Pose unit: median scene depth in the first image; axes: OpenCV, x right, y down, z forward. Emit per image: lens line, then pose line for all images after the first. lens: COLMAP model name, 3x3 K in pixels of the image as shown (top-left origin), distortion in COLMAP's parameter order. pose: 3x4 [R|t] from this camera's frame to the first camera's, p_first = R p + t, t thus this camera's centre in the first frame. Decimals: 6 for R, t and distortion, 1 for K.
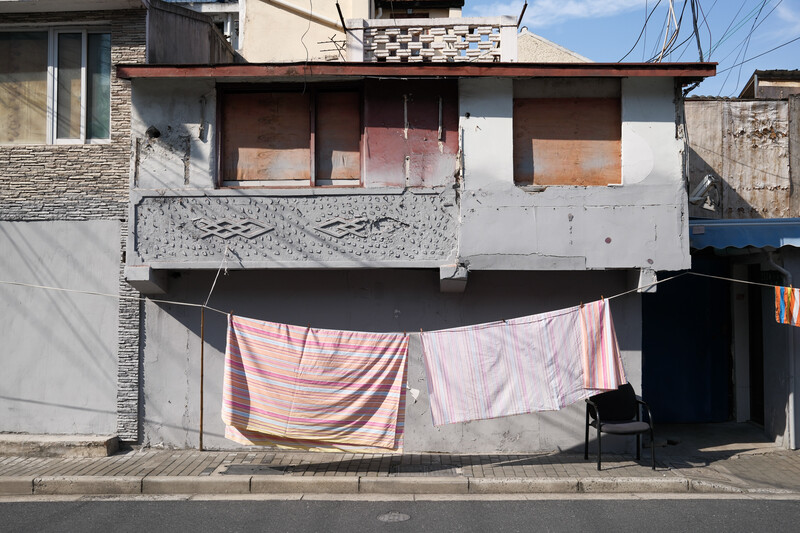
lens RADIAL K [[827.3, 0, 402.2], [0, 827.3, 277.0], [0, 0, 1]] dist [-0.036627, 0.152578]
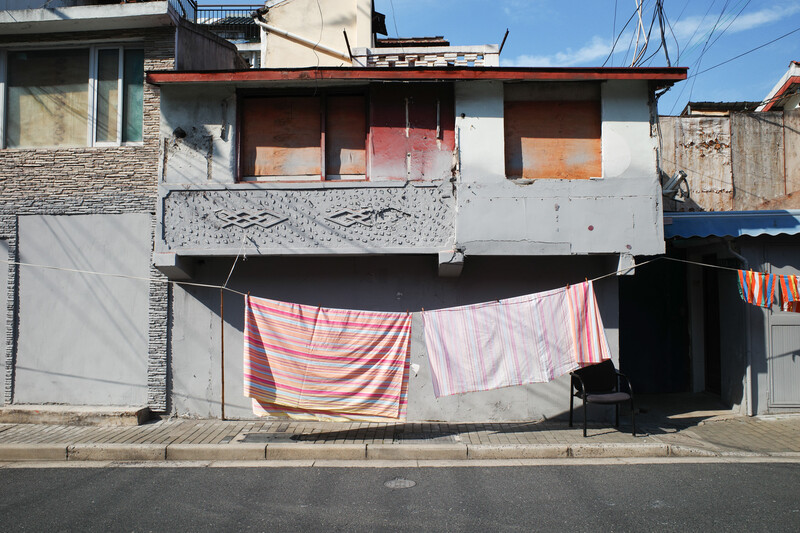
lens RADIAL K [[653.1, 0, 399.6], [0, 653.1, 275.0], [0, 0, 1]] dist [-0.051087, 0.072728]
pose [[0.999967, -0.002456, 0.007760, -0.012988], [0.002512, 0.999971, -0.007143, 0.023279], [-0.007742, 0.007162, 0.999944, 0.129423]]
